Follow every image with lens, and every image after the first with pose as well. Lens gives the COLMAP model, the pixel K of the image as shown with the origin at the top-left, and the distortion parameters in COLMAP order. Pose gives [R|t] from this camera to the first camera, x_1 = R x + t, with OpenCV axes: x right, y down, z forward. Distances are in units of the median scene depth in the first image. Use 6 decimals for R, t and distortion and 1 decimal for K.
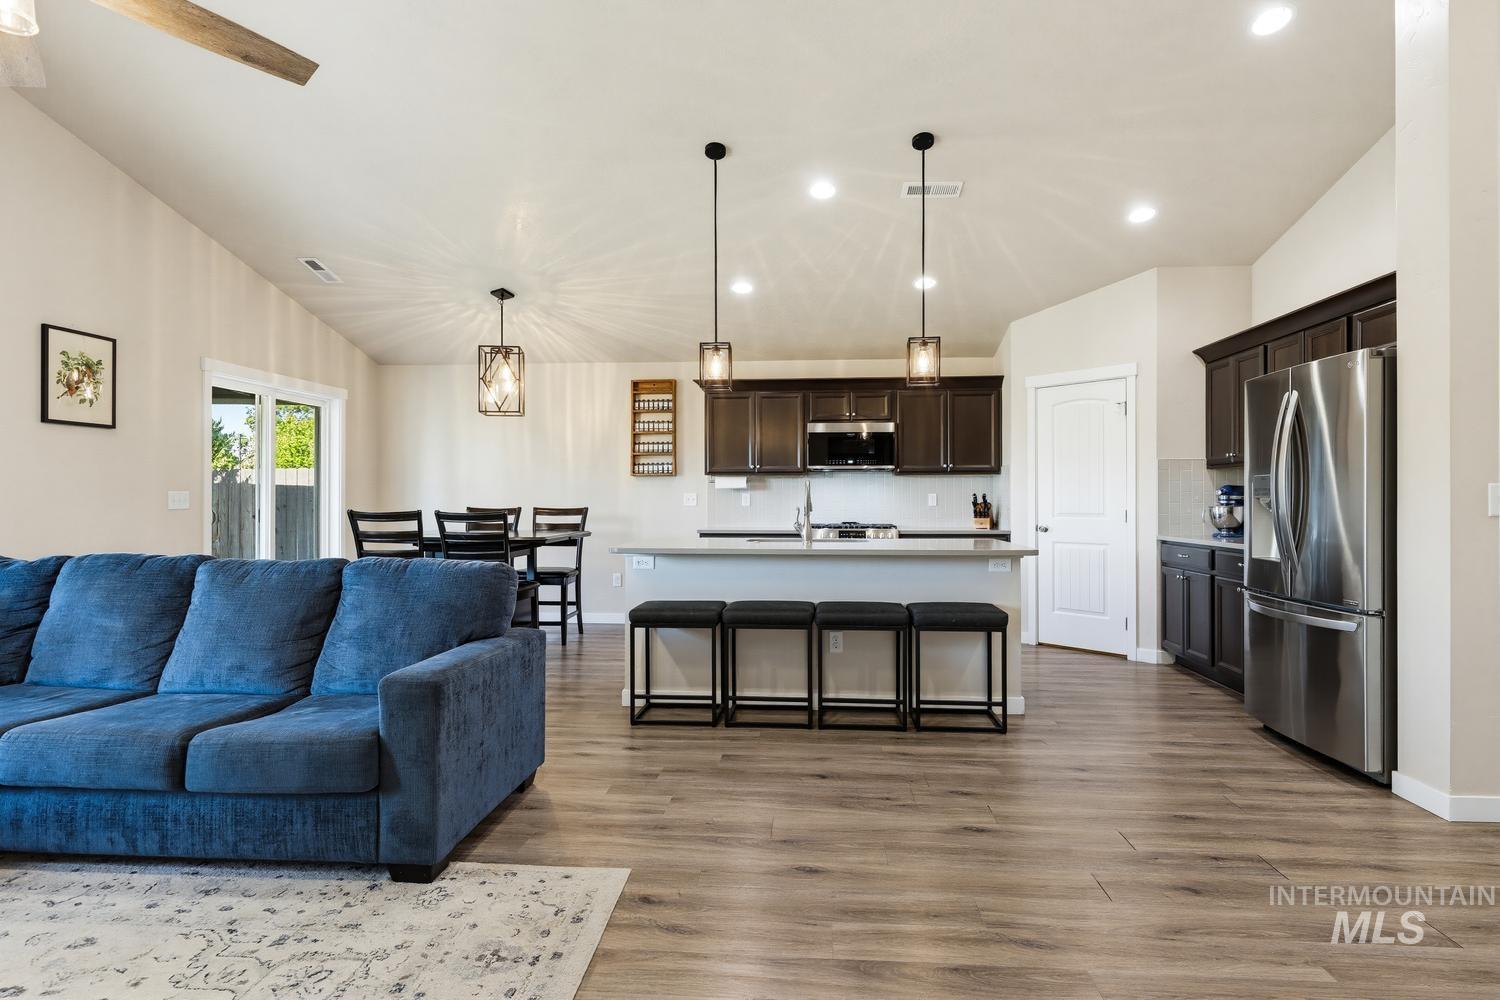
lens RADIAL K [[791.7, 0, 758.7], [0, 791.7, 499.4], [0, 0, 1]] dist [0.001165, -0.000006]
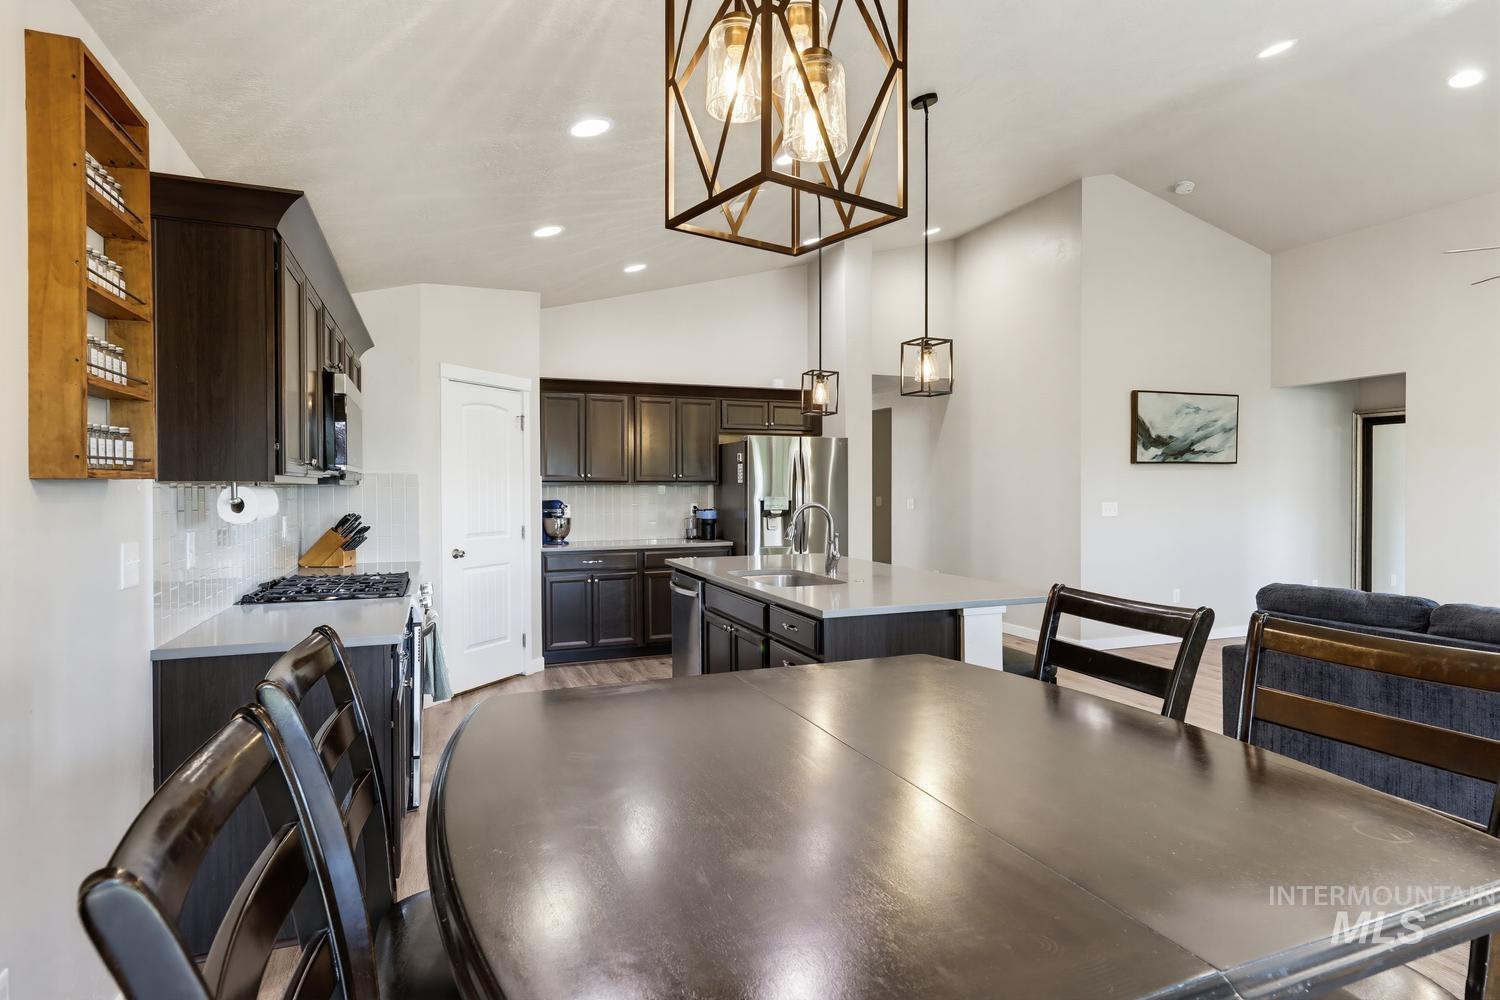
lens RADIAL K [[791.7, 0, 758.7], [0, 791.7, 499.4], [0, 0, 1]] dist [0.001165, -0.000006]
pose [[-0.436920, -0.011338, 0.899429, -0.488257], [0.004200, 0.999884, 0.014644, -0.028575], [-0.899491, 0.010176, -0.436822, 1.030458]]
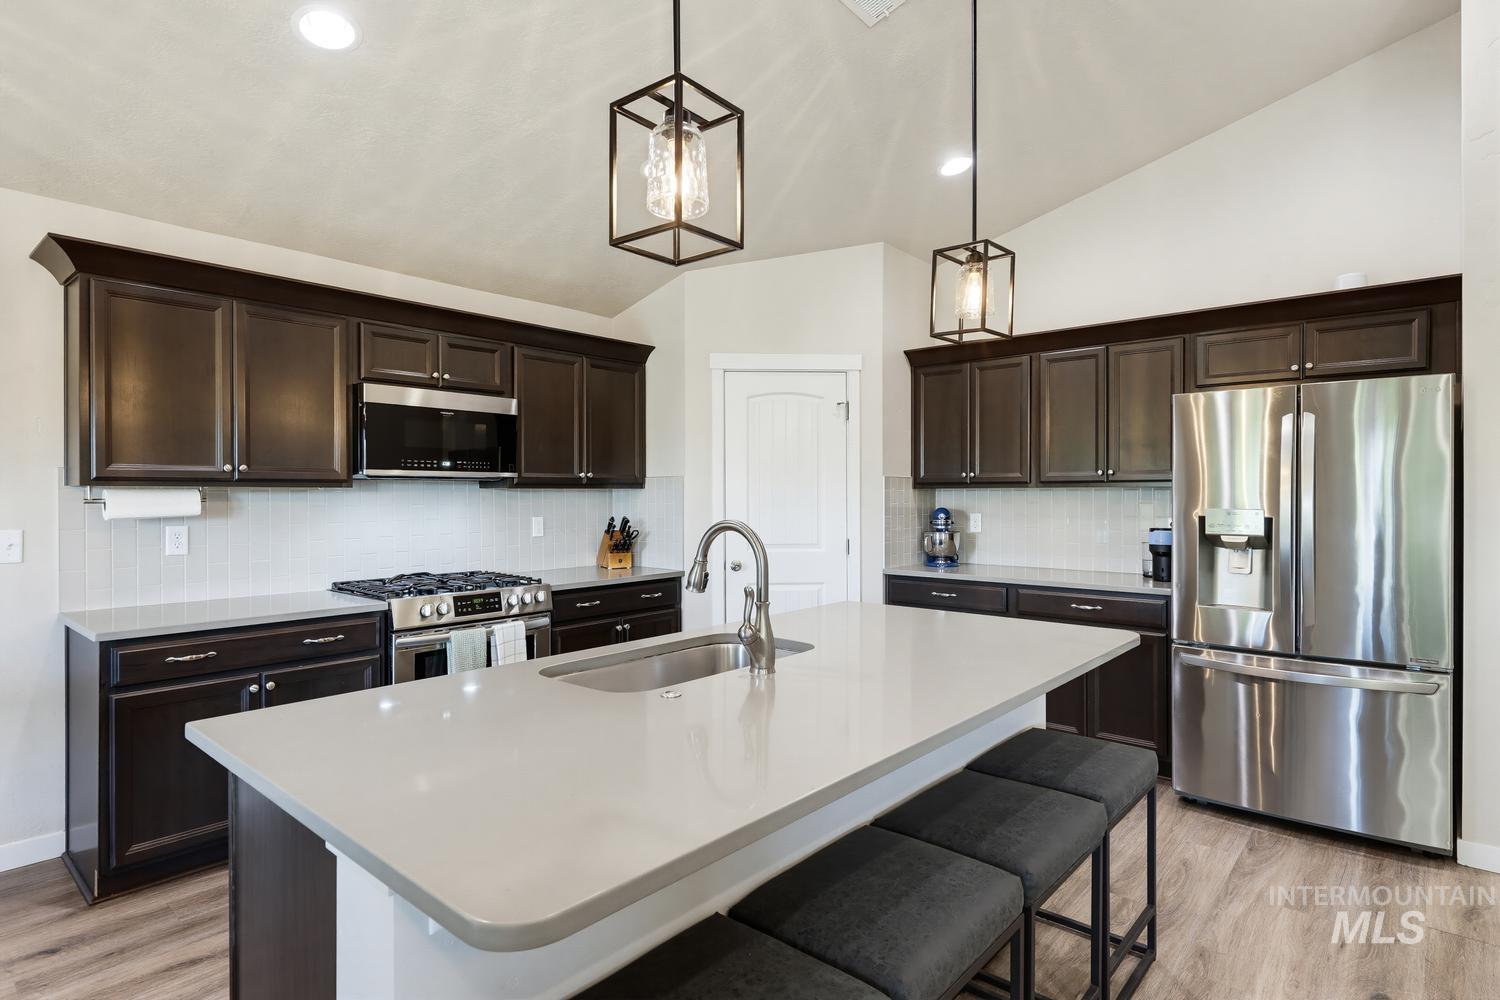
lens RADIAL K [[779.4, 0, 754.3], [0, 779.4, 496.3], [0, 0, 1]] dist [0.001104, 0.000320]
pose [[0.594149, -0.002966, 0.804349, -0.194070], [0.002004, 0.999996, 0.002207, -0.027420], [-0.804352, 0.000300, 0.594152, 0.538908]]
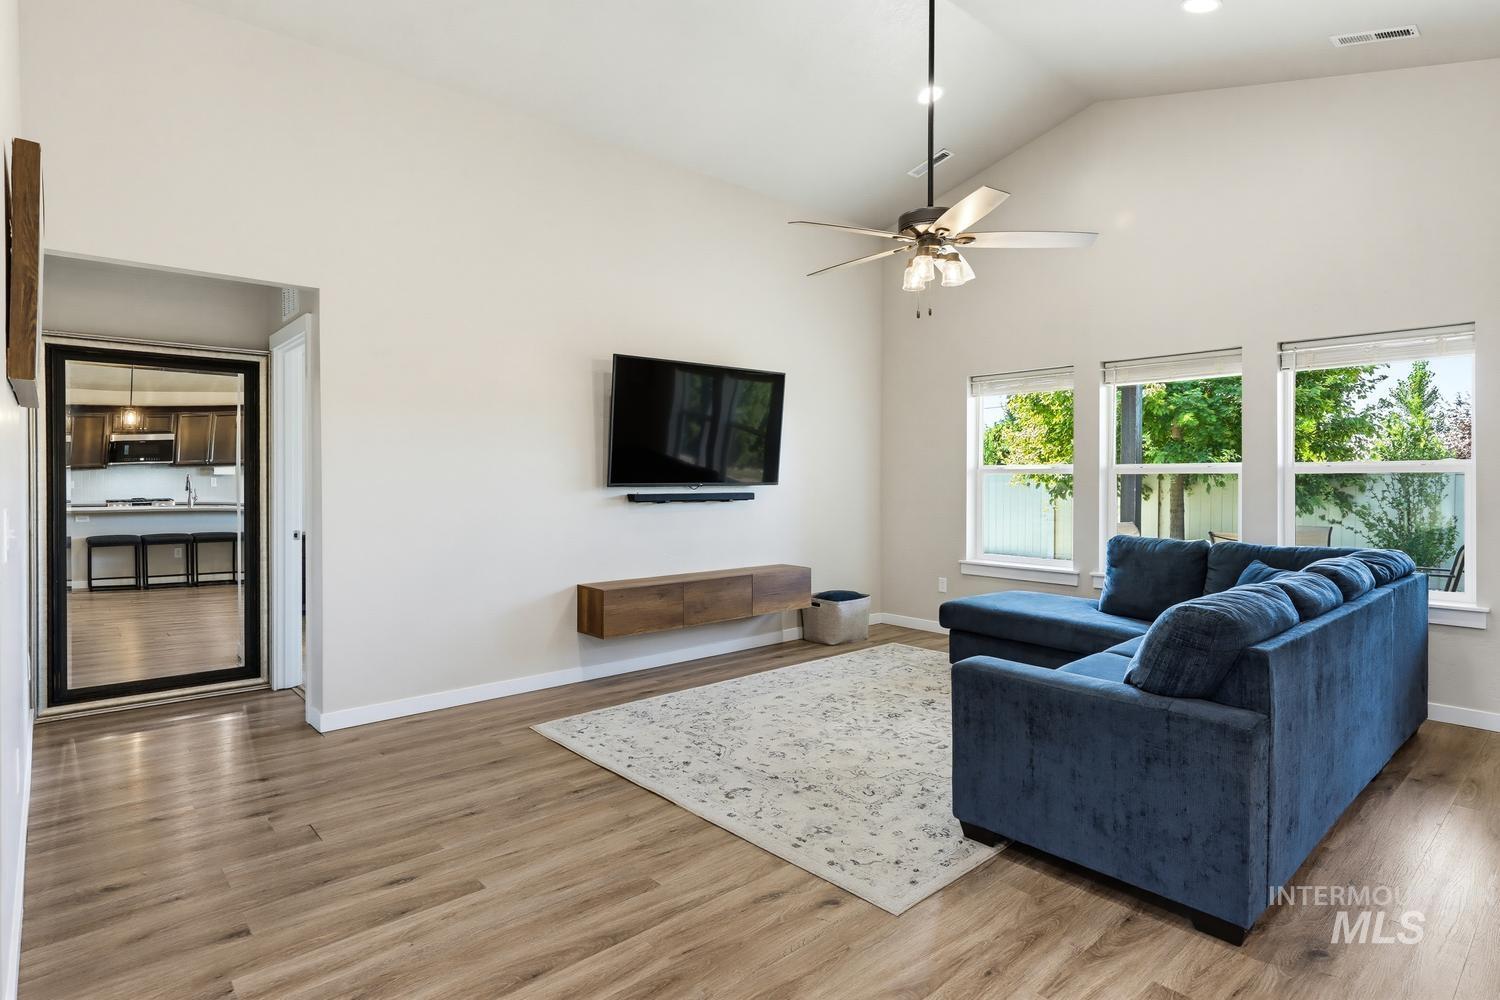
lens RADIAL K [[794.3, 0, 747.9], [0, 794.3, 486.1], [0, 0, 1]] dist [0.002644, 0.000654]
pose [[-0.694070, 0.011466, -0.719816, 0.242475], [0.002126, 0.999901, 0.013877, -0.021166], [0.719904, 0.008101, -0.694026, 0.580584]]
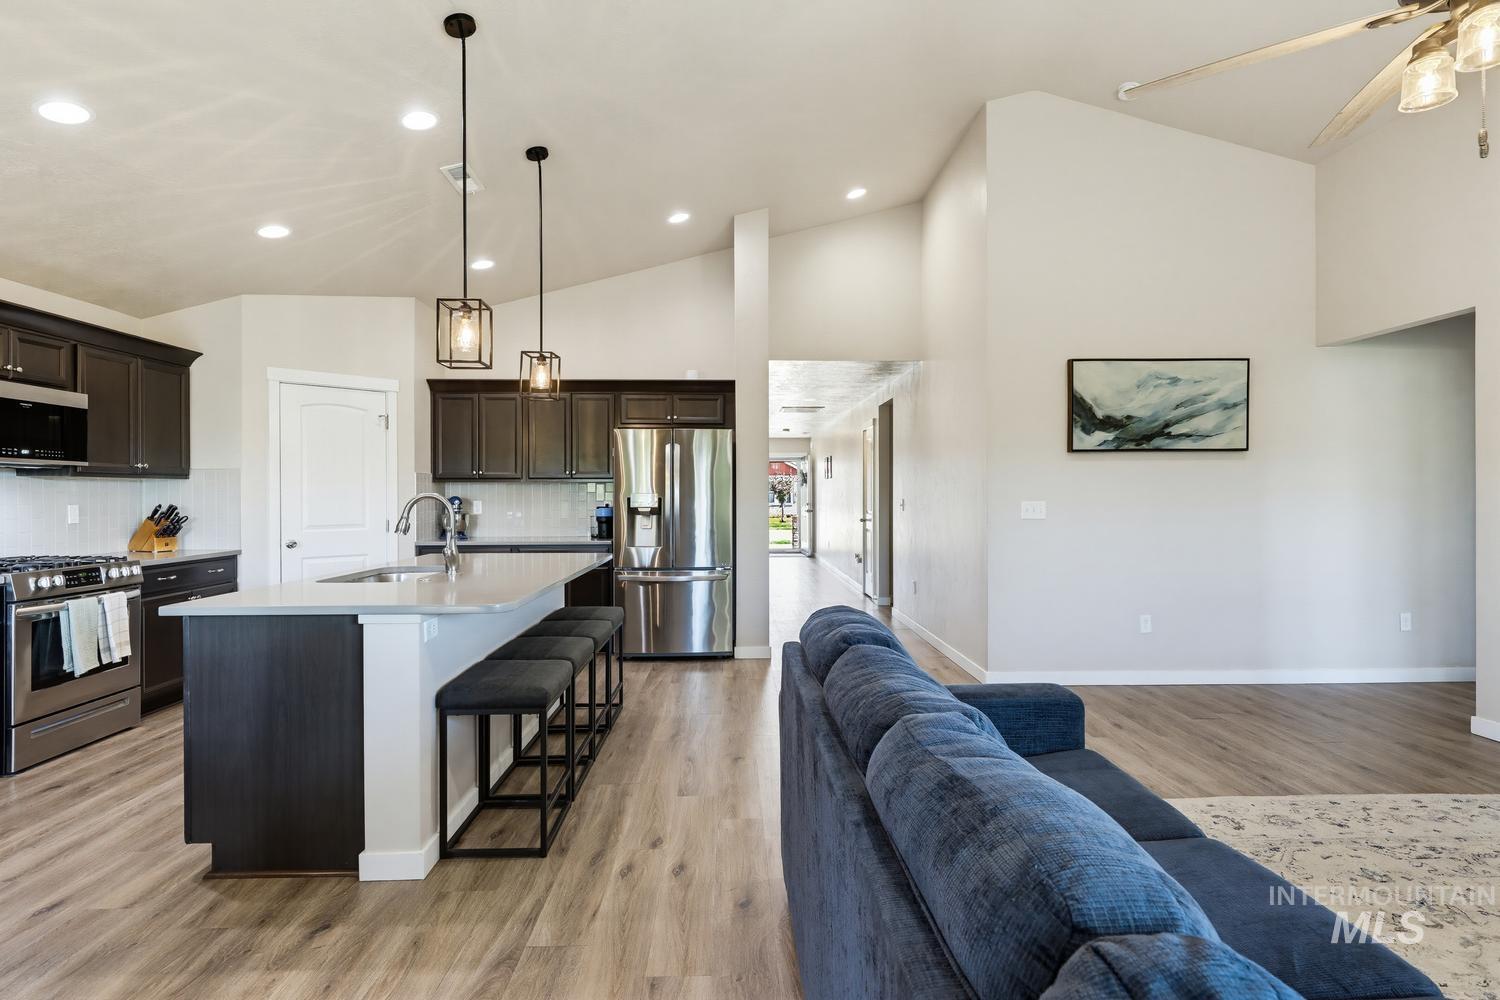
lens RADIAL K [[768.0, 0, 757.3], [0, 768.0, 497.0], [0, 0, 1]] dist [0.000783, 0.000260]
pose [[-0.111829, -0.001520, 0.993726, -0.520542], [0.003083, 0.999993, 0.001877, -0.014796], [-0.993723, 0.003274, -0.111823, 0.556731]]
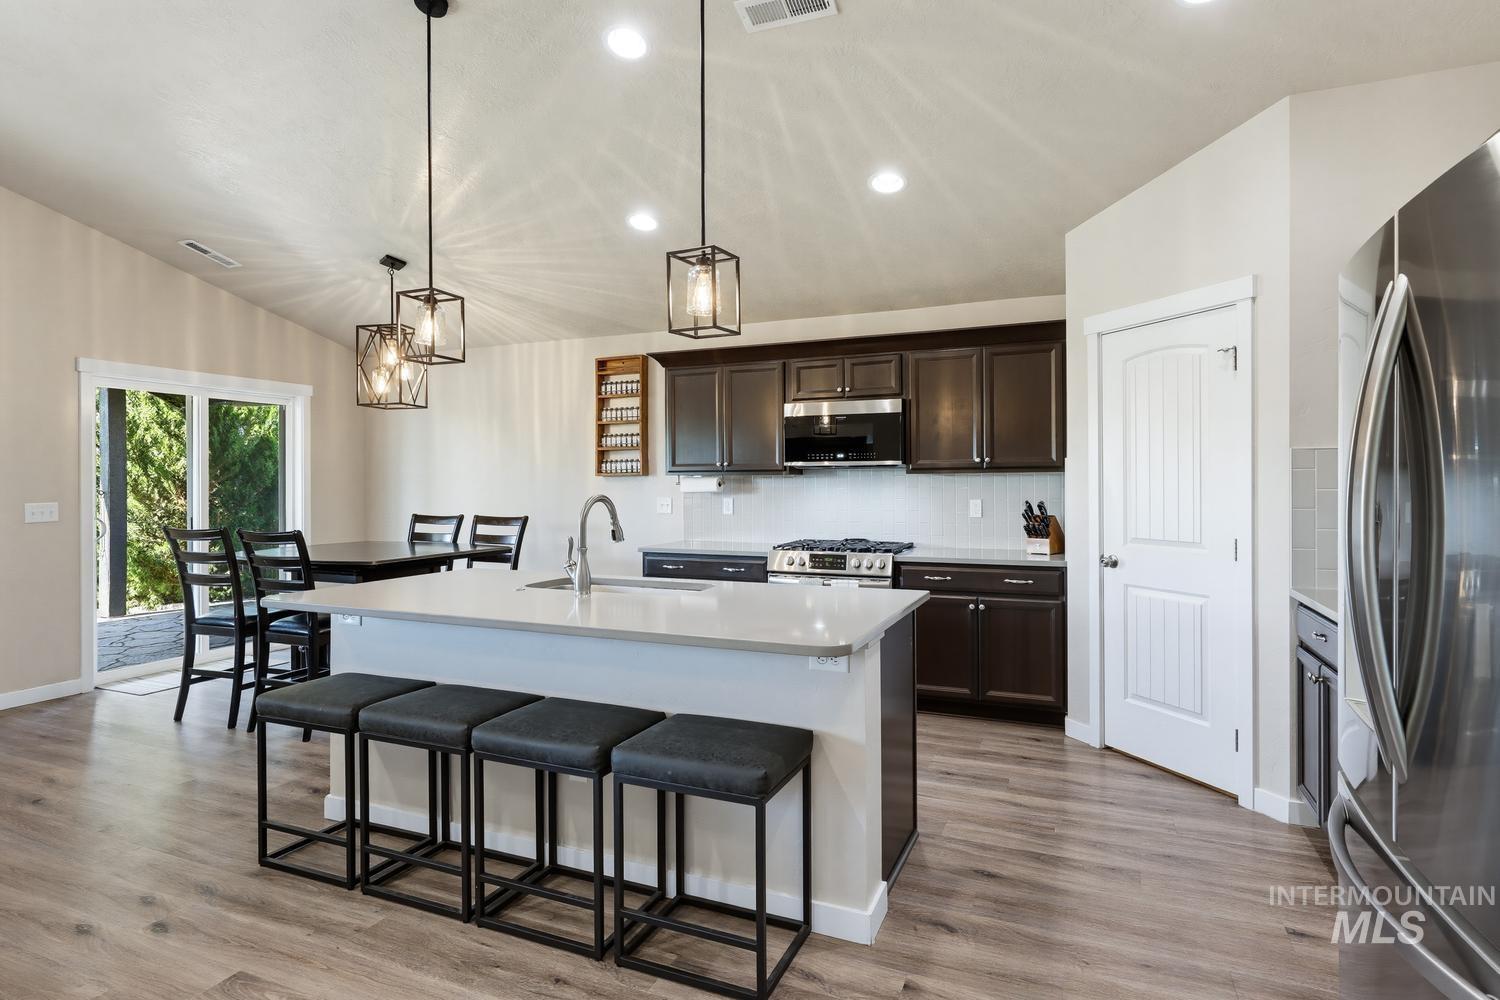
lens RADIAL K [[794.3, 0, 747.9], [0, 794.3, 486.1], [0, 0, 1]] dist [0.002644, 0.000654]
pose [[0.944933, -0.002150, -0.327256, 0.283259], [0.003477, 0.999988, 0.003469, -0.024202], [0.327245, -0.004416, 0.944929, 0.310043]]
